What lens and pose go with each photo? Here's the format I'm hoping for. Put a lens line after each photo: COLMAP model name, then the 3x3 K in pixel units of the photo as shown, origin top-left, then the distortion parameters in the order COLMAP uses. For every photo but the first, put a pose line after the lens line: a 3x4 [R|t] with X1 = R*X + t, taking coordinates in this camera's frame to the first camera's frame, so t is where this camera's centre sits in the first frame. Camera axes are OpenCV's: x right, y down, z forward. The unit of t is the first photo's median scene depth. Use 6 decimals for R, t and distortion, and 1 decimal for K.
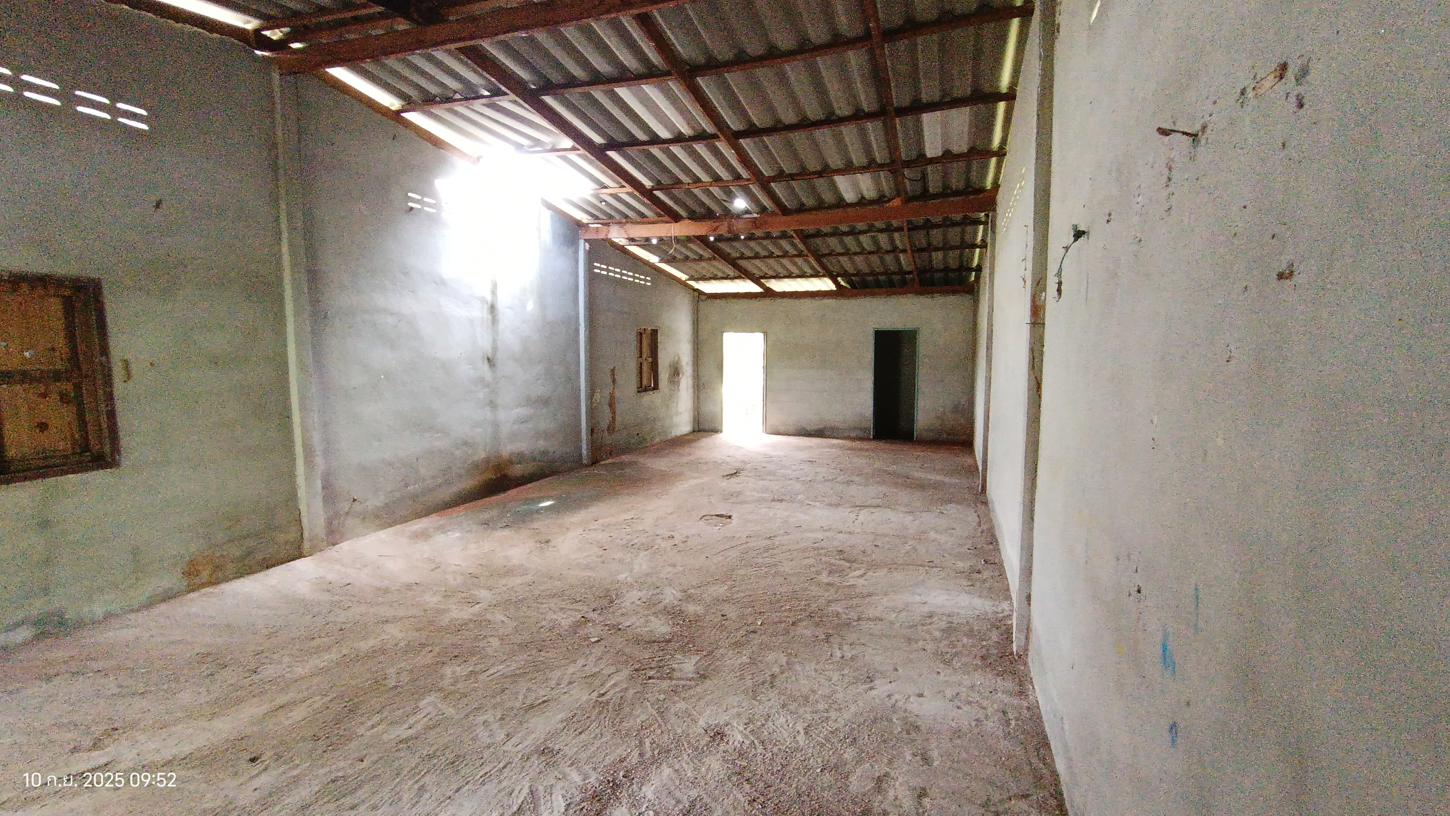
lens RADIAL K [[663.6, 0, 716.5], [0, 663.6, 416.3], [0, 0, 1]] dist [-0.024713, 0.009831]
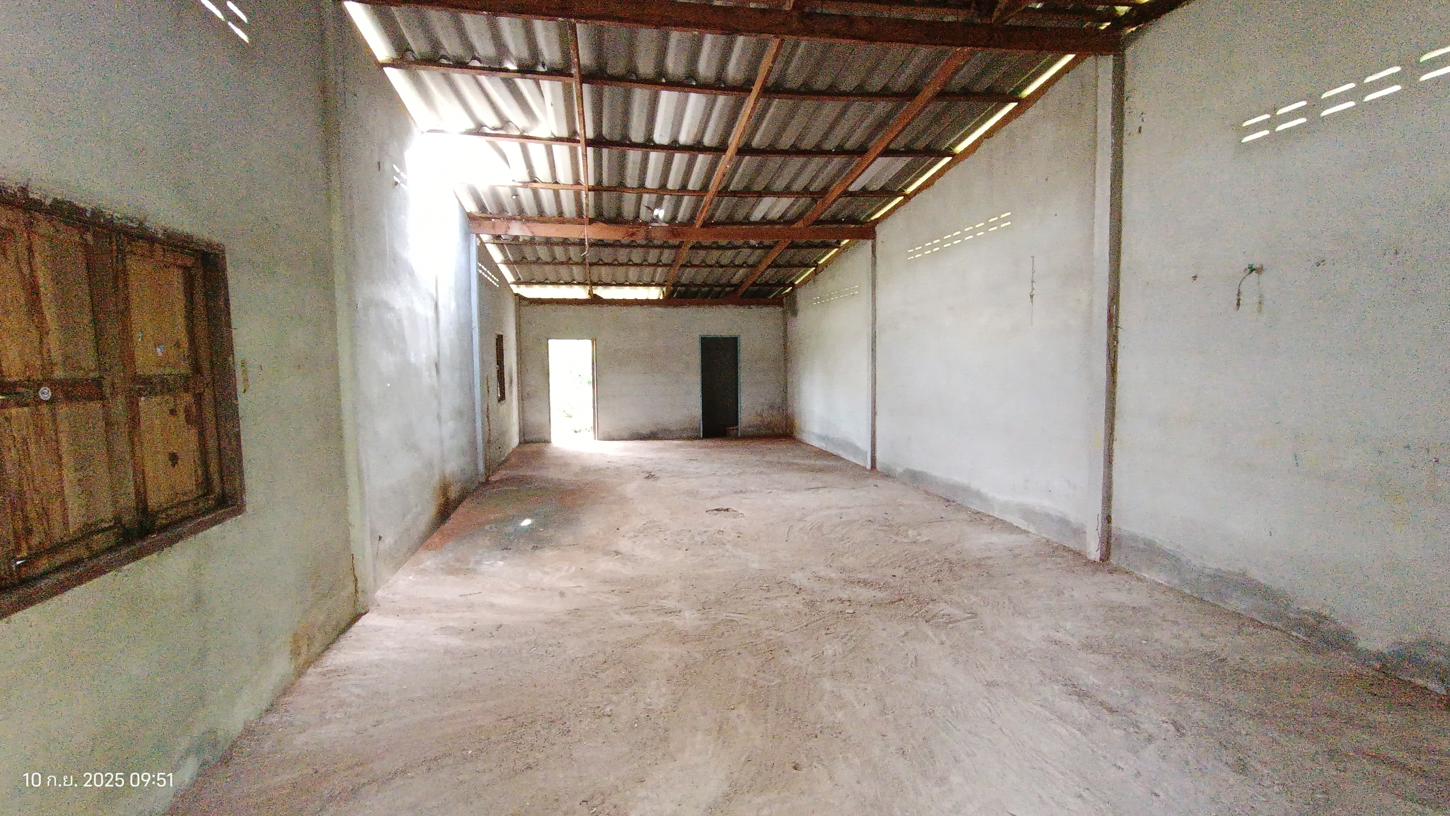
lens RADIAL K [[663.6, 0, 715.8], [0, 663.6, 413.8], [0, 0, 1]] dist [-0.024713, 0.009831]
pose [[0.872613, -0.049254, 0.485923, -0.535998], [0.059189, 0.998234, -0.005109, 0.003920], [-0.484813, 0.033219, 0.873987, 0.088407]]
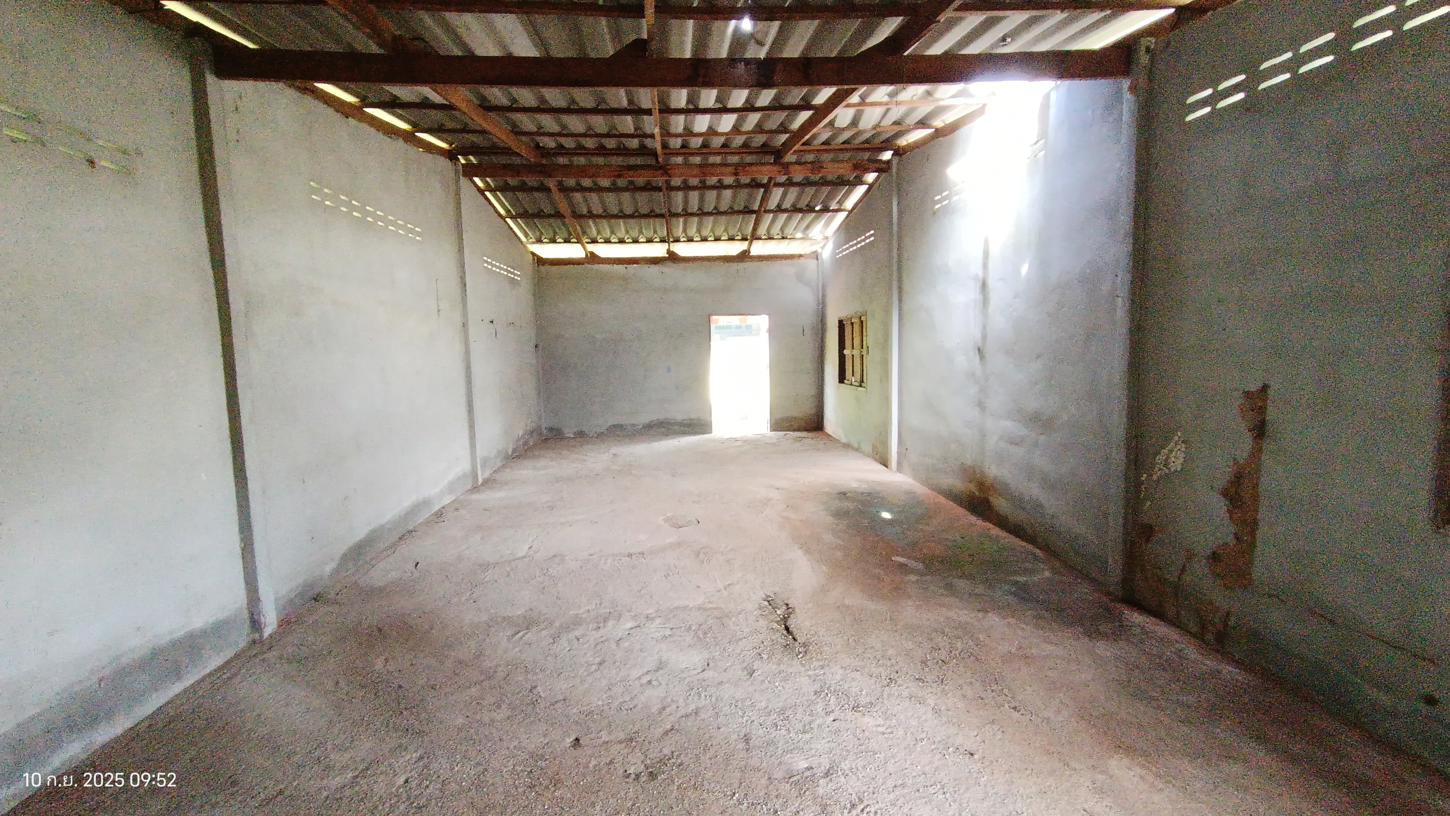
lens RADIAL K [[663.6, 0, 714.5], [0, 663.6, 420.3], [0, 0, 1]] dist [-0.024713, 0.009831]
pose [[-0.920916, 0.067347, -0.383898, 0.331953], [-0.012495, 0.979351, 0.201781, -0.193547], [0.389560, 0.190620, -0.901059, 1.948000]]
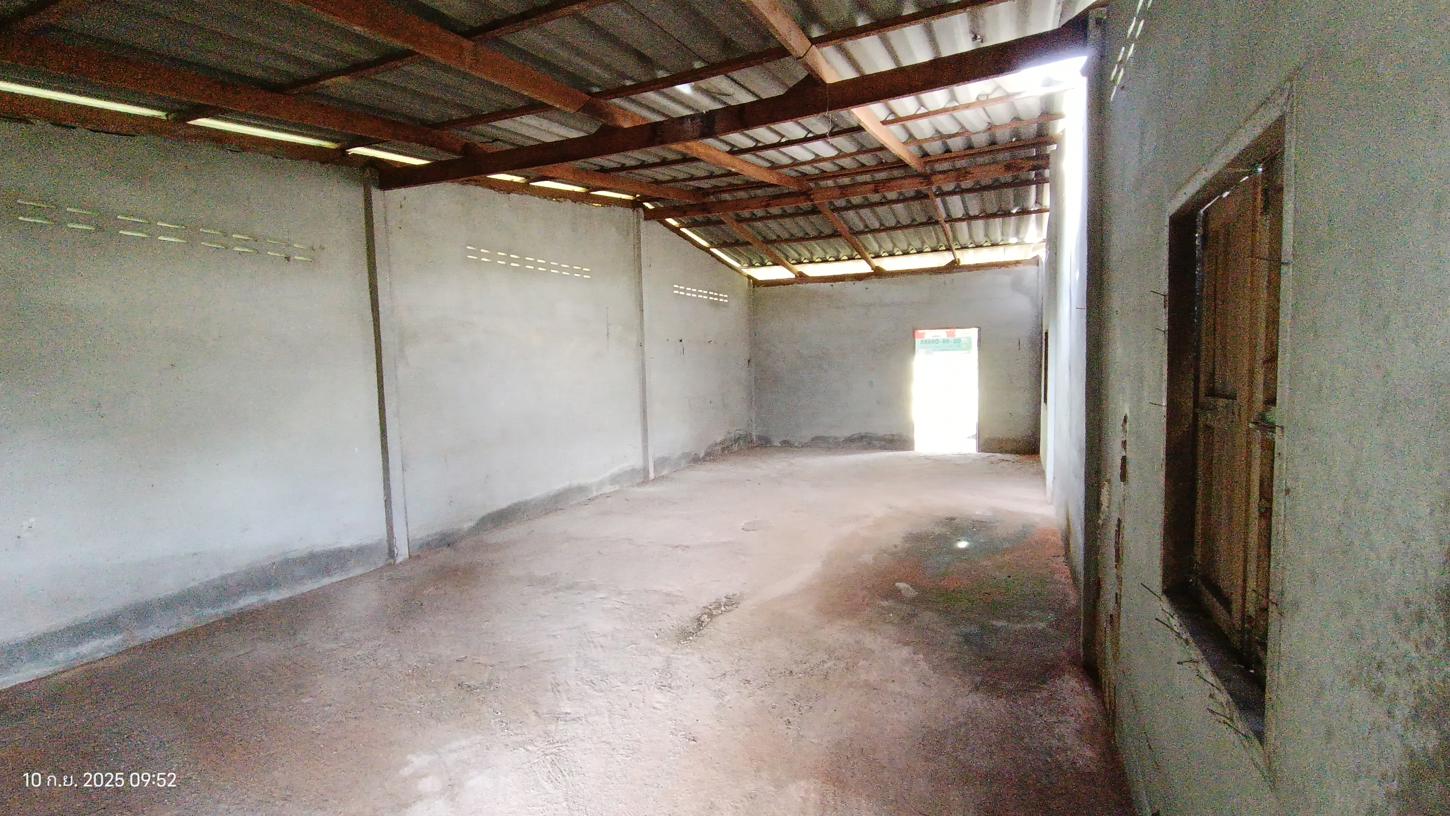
lens RADIAL K [[663.6, 0, 713.8], [0, 663.6, 418.2], [0, 0, 1]] dist [-0.024713, 0.009831]
pose [[-0.995527, 0.019844, 0.092367, -0.031038], [0.035857, 0.983902, 0.175077, -0.204597], [-0.087406, 0.177606, -0.980212, 2.087076]]
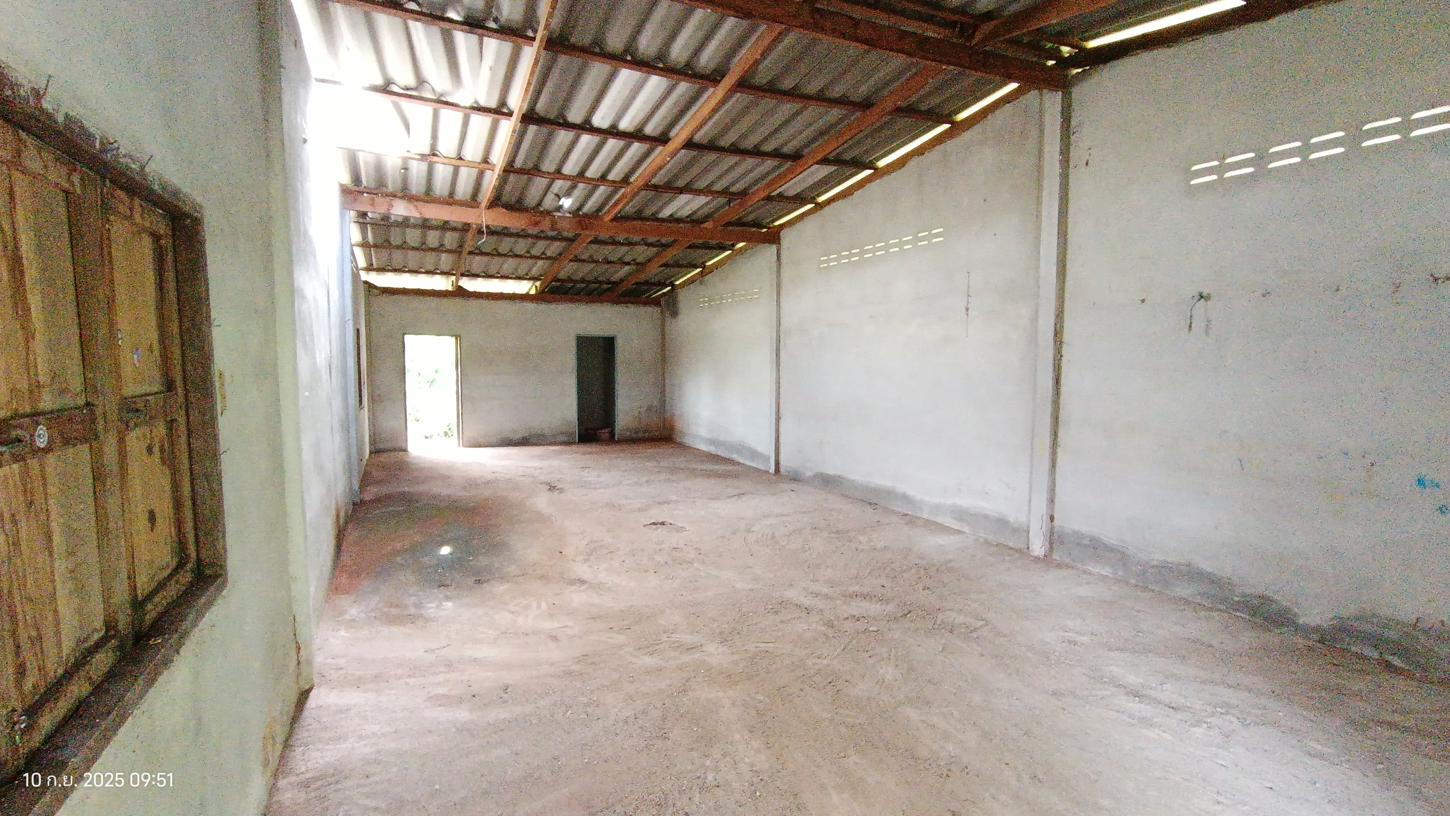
lens RADIAL K [[663.6, 0, 716.0], [0, 663.6, 415.6], [0, 0, 1]] dist [-0.024713, 0.009831]
pose [[0.708972, -0.057926, 0.702854, -0.657925], [0.063886, 0.997799, 0.017792, -0.023763], [-0.702337, 0.032288, 0.711112, 0.247977]]
